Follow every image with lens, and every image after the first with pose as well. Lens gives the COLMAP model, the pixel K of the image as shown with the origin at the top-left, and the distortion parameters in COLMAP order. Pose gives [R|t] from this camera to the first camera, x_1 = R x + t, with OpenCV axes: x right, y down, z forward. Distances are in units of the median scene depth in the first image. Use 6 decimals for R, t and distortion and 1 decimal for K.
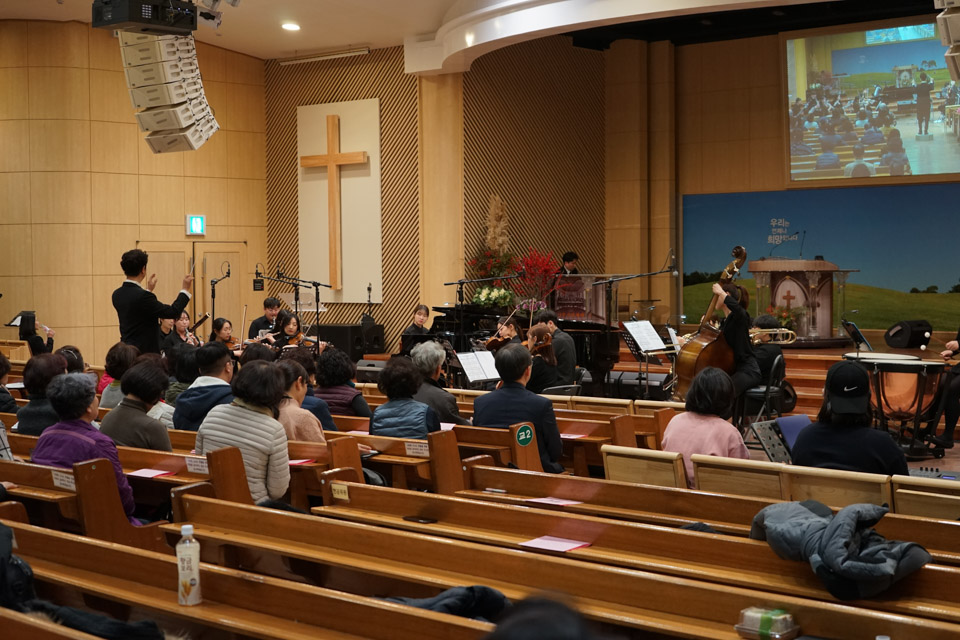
lens RADIAL K [[1573.1, 0, 484.7], [0, 1573.1, 319.5], [0, 0, 1]] dist [-0.016983, 0.000000]
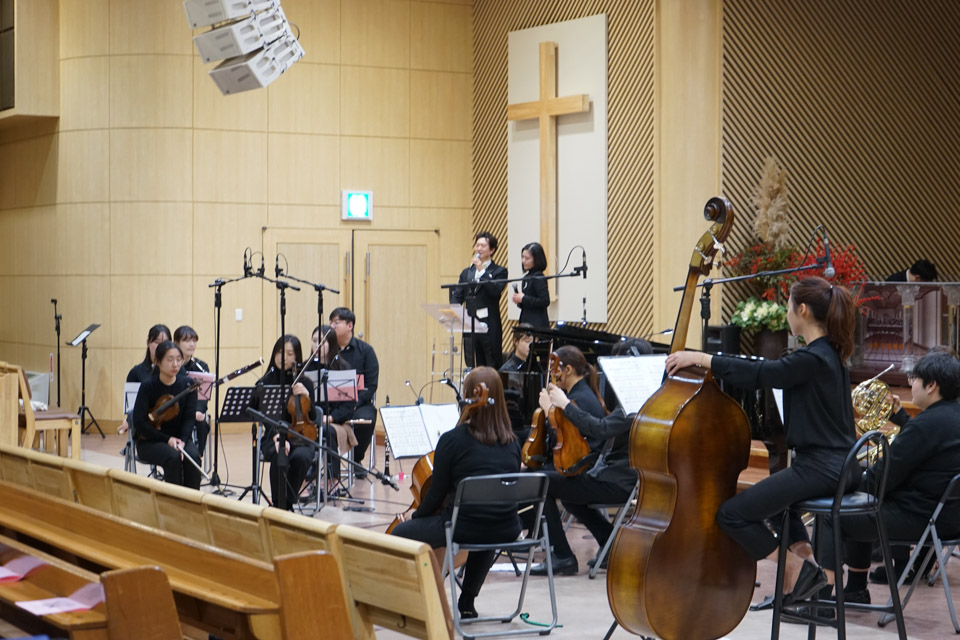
lens RADIAL K [[1971.8, 0, 477.1], [0, 1971.8, 318.2], [0, 0, 1]] dist [-0.040078, 0.000000]
pose [[0.956376, 0.016674, -0.291662, 0.128933], [-0.020824, 0.999721, -0.011128, -0.001934], [0.291395, 0.016716, 0.956457, 0.195458]]
